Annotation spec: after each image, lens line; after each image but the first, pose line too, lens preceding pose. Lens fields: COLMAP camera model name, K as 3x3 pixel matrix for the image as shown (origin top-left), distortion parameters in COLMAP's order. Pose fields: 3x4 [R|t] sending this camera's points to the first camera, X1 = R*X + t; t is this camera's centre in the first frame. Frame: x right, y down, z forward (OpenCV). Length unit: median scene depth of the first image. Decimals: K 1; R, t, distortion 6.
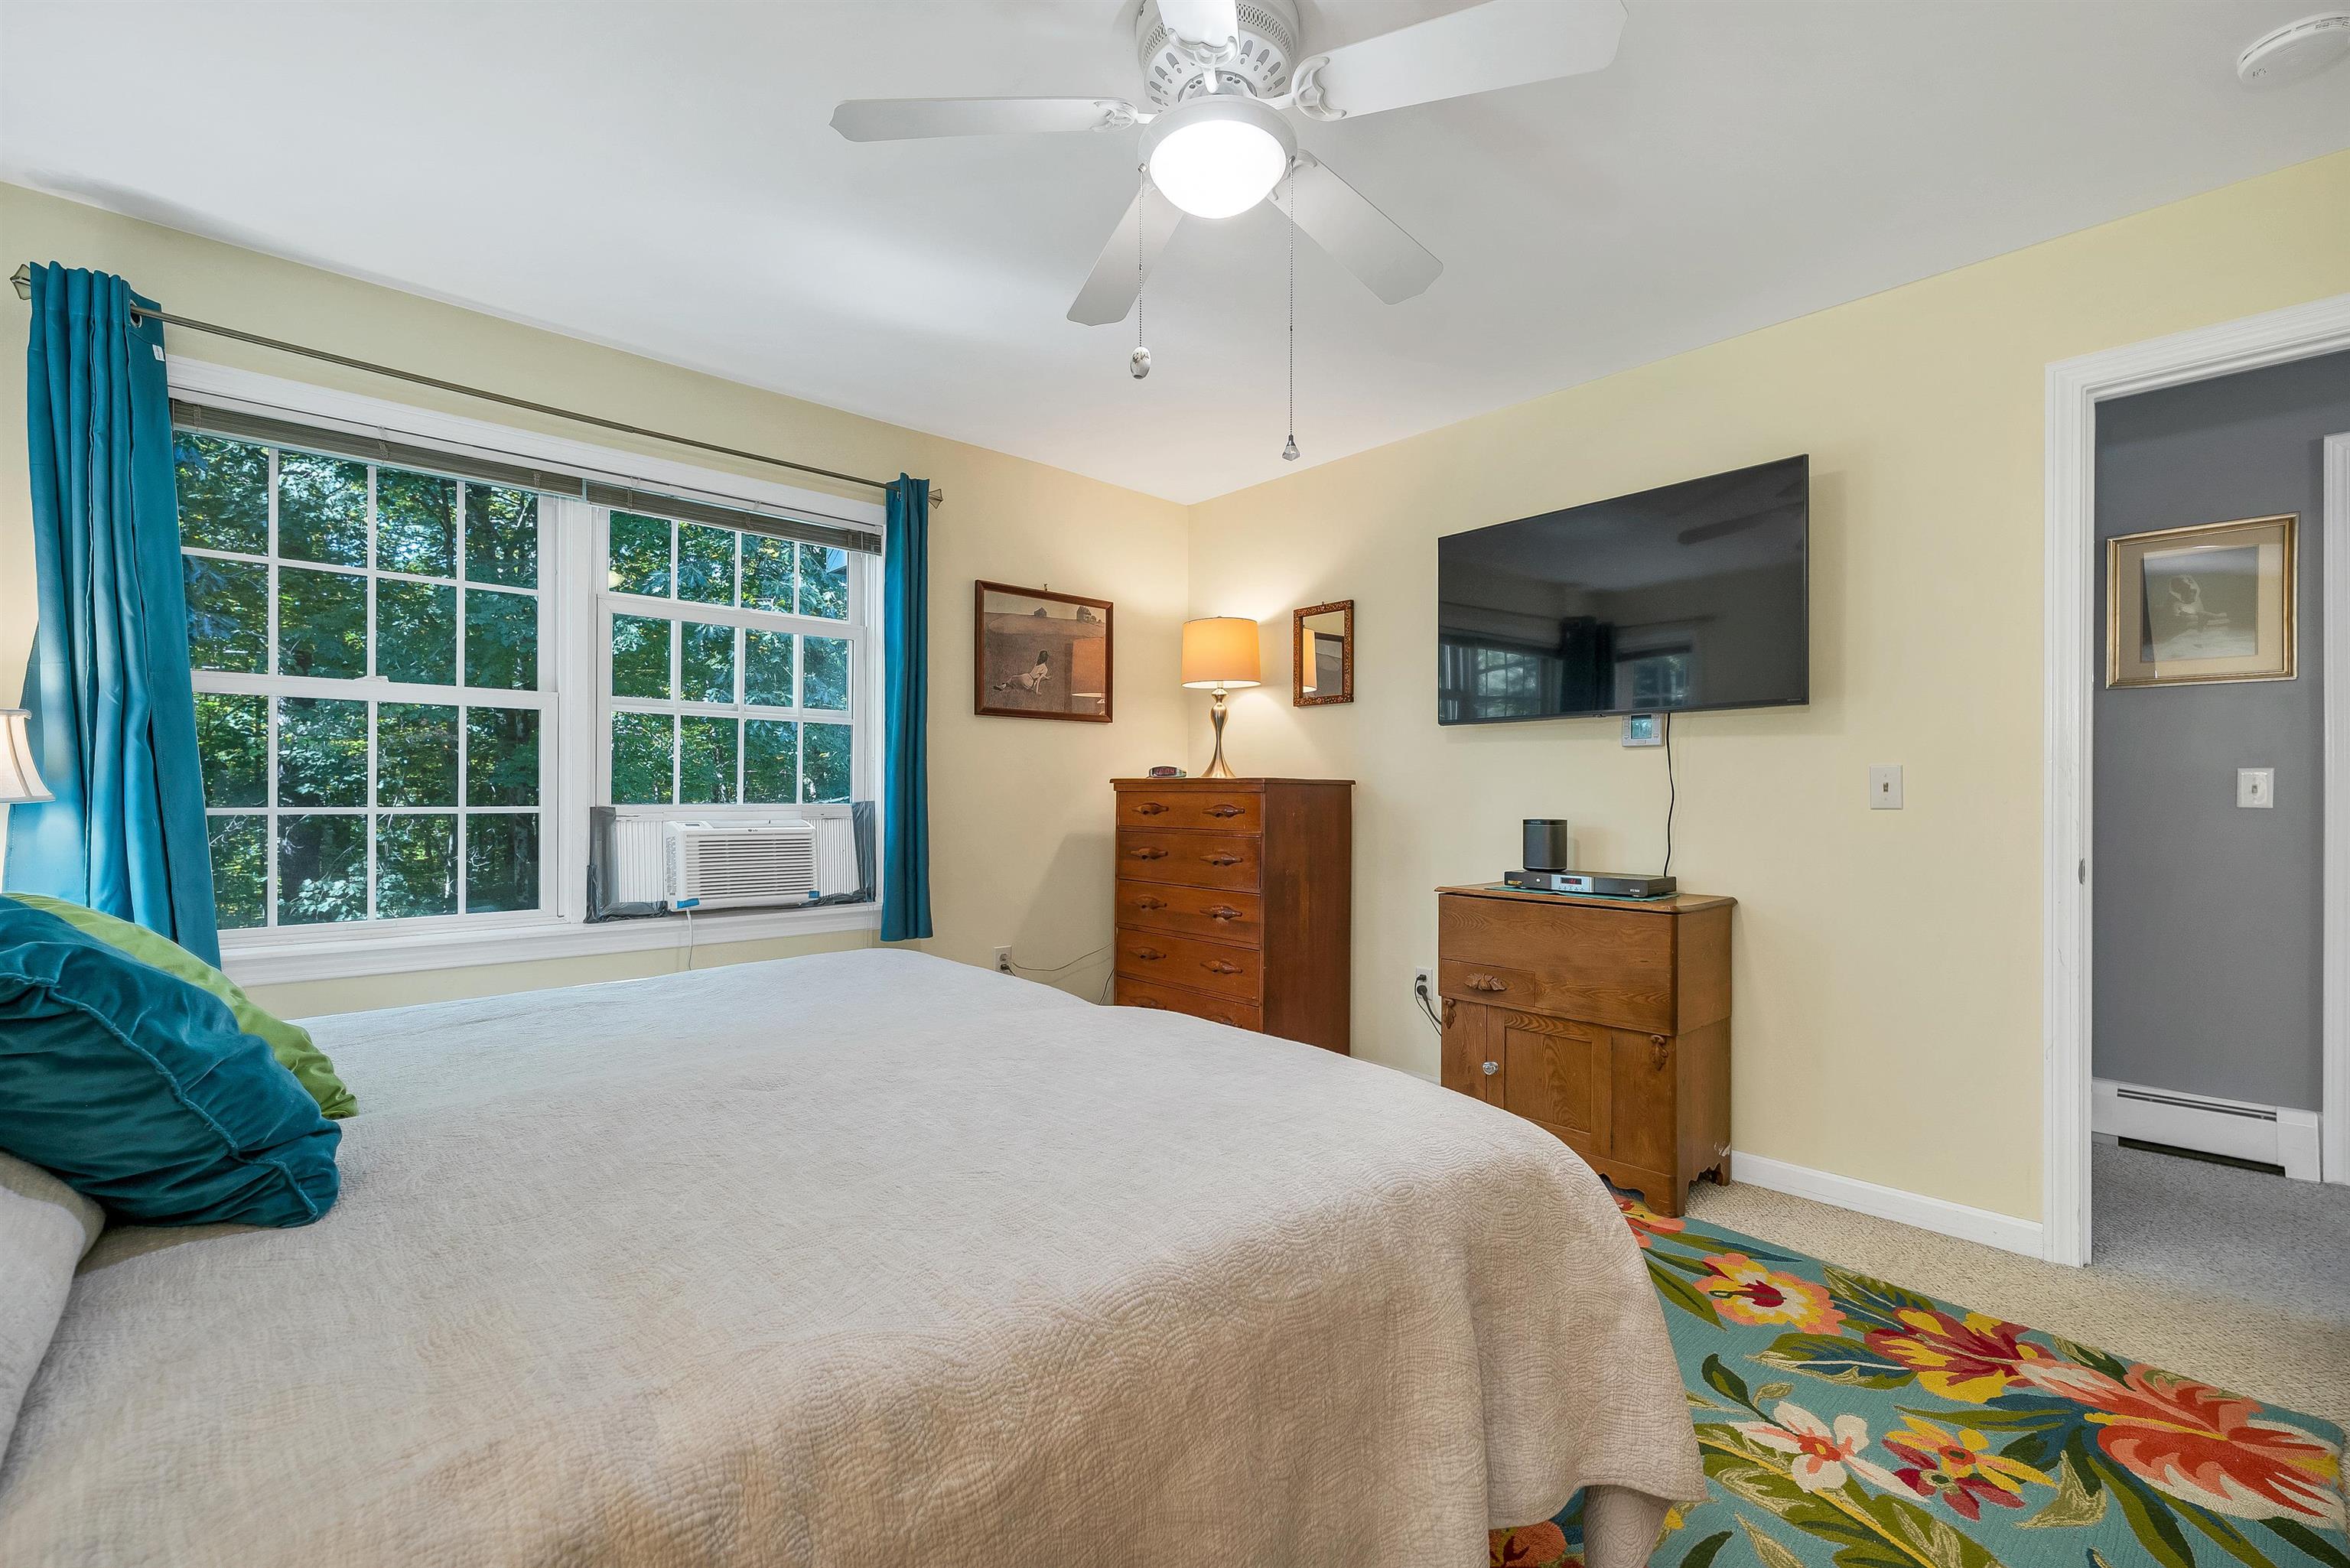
lens RADIAL K [[998.4, 0, 1193.1], [0, 998.4, 792.5], [0, 0, 1]] dist [0.001520, 0.000223]
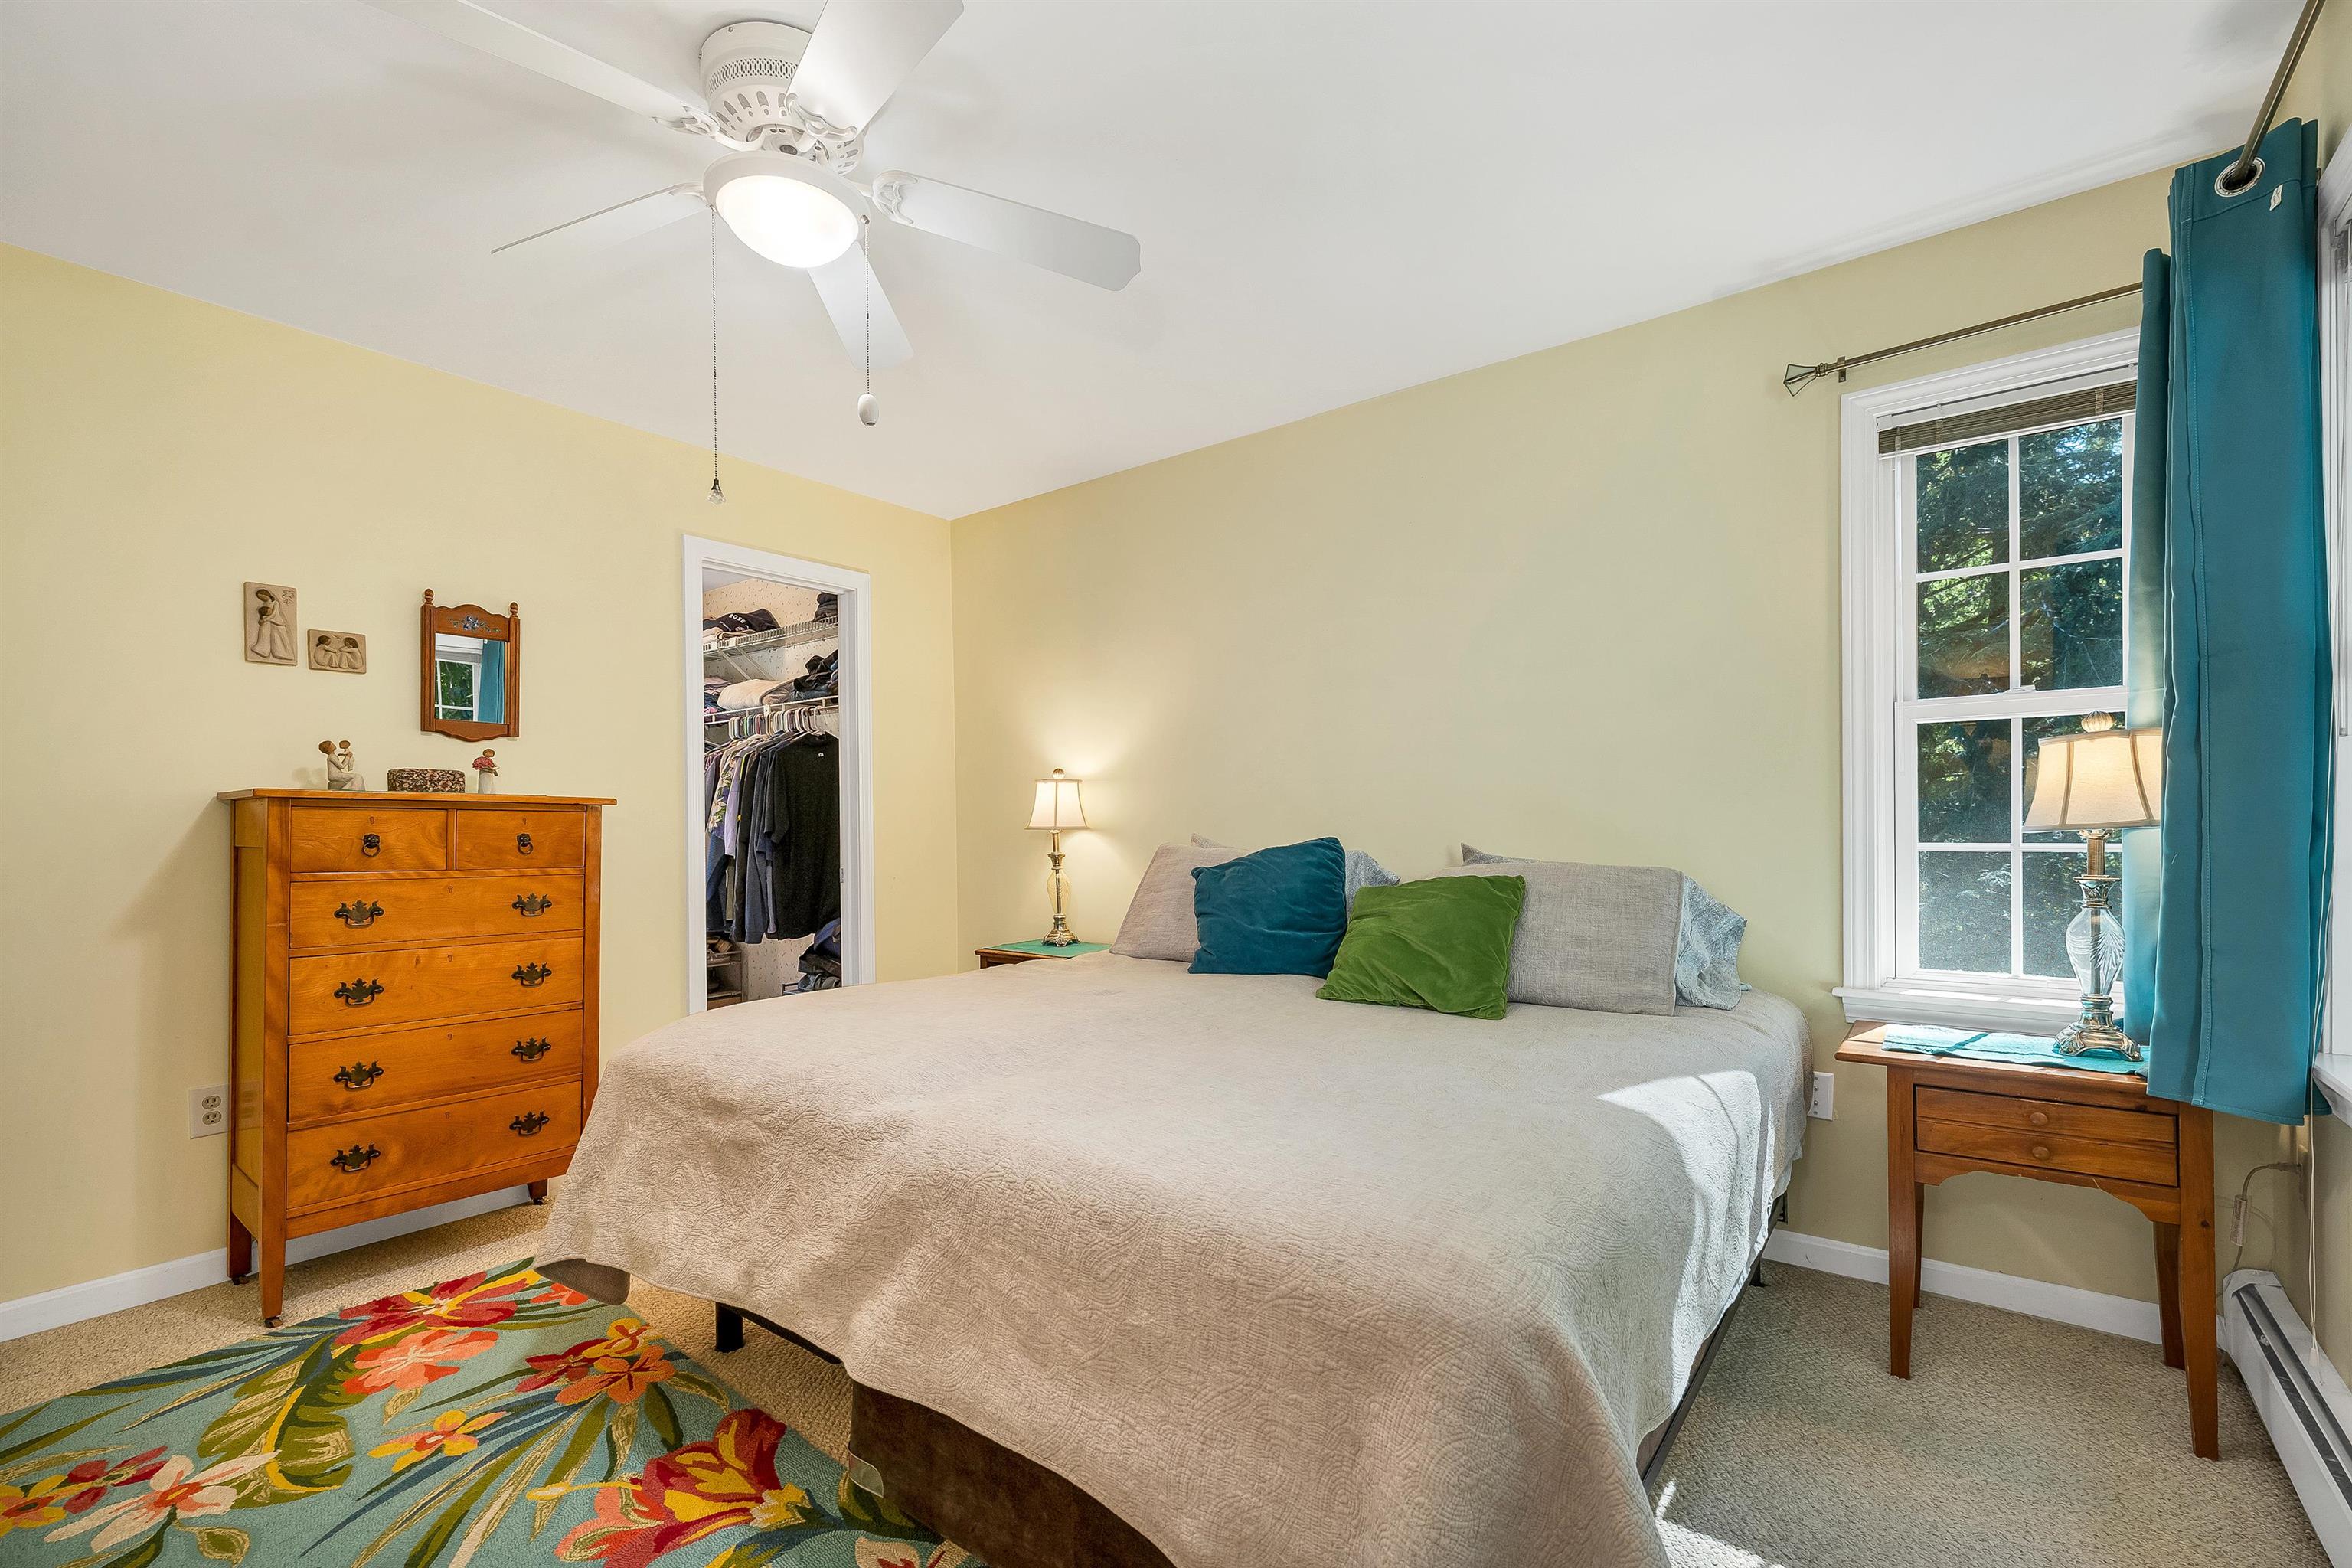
lens RADIAL K [[1024.3, 0, 1171.5], [0, 1024.3, 839.9], [0, 0, 1]] dist [-0.010085, -0.000181]
pose [[-0.988618, 0.008278, -0.150220, -0.110884], [0.006735, 0.999919, 0.010778, 0.003155], [0.150297, 0.009644, -0.988594, 1.180904]]
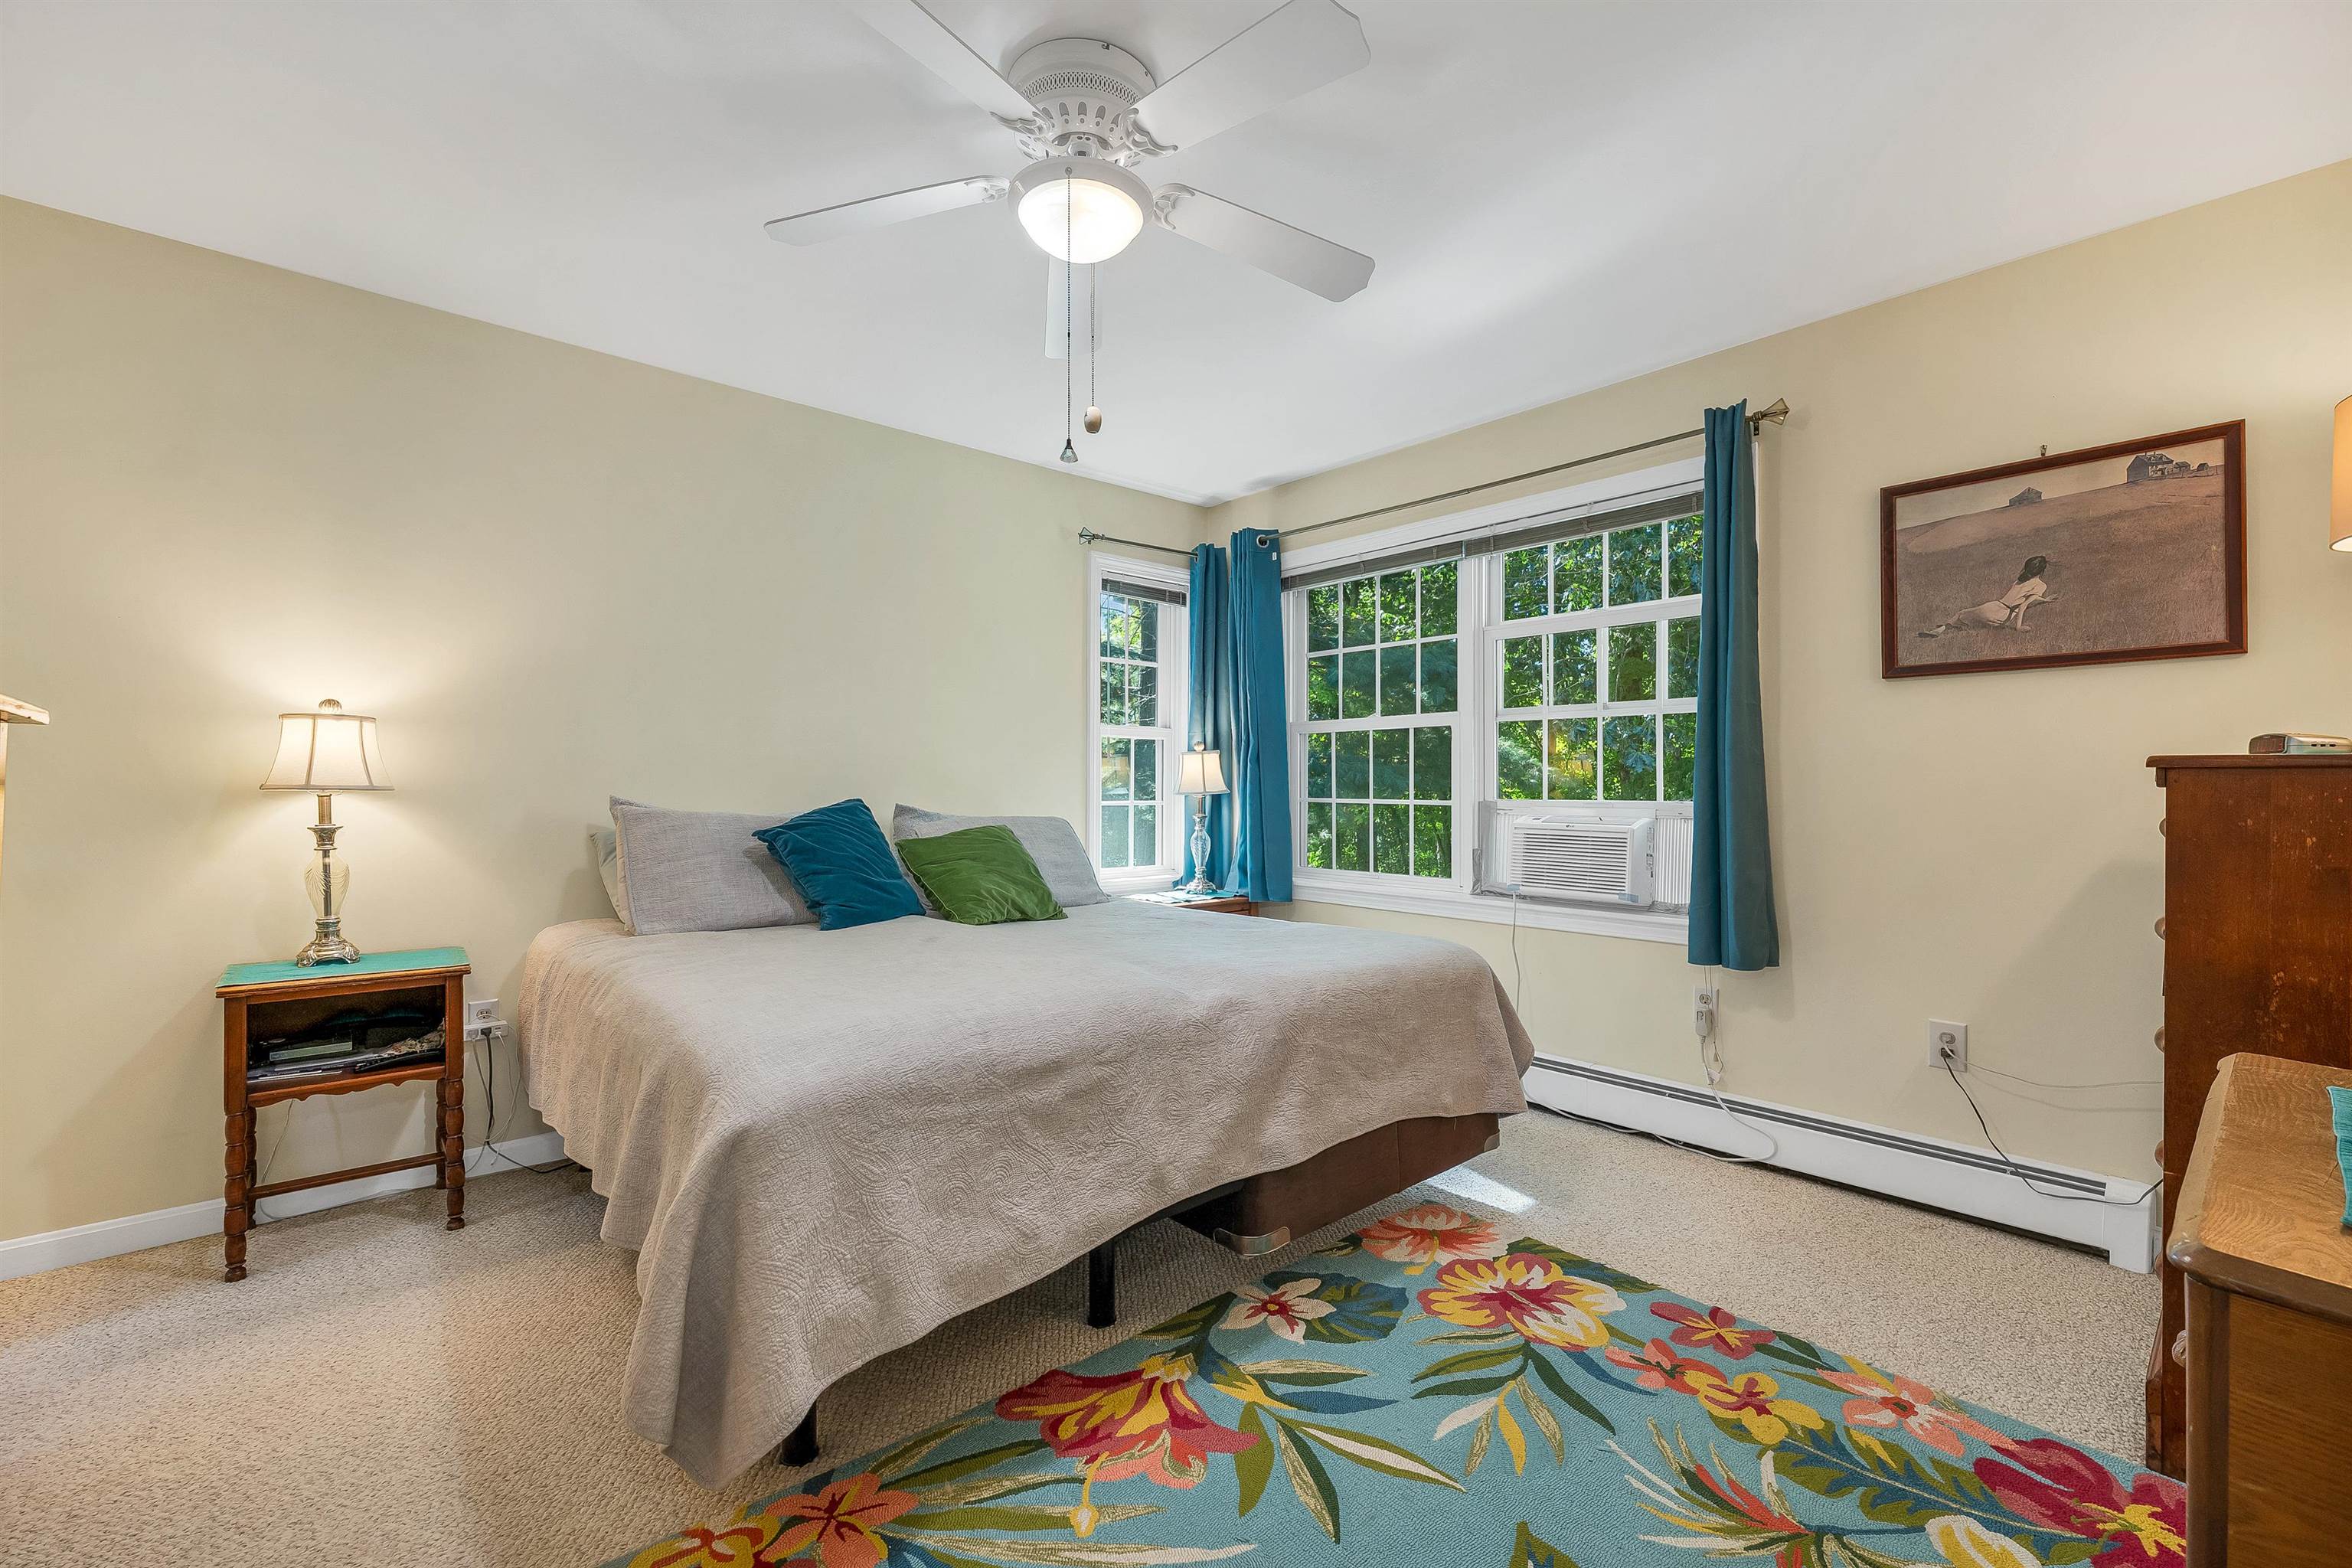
lens RADIAL K [[1003.1, 0, 1177.6], [0, 1003.1, 798.7], [0, 0, 1]] dist [0.001144, -0.000047]
pose [[-0.032620, 0.005161, -0.999455, 0.632897], [-0.001537, 0.999985, 0.005214, 0.005011], [0.999467, 0.001707, -0.032611, 0.647640]]
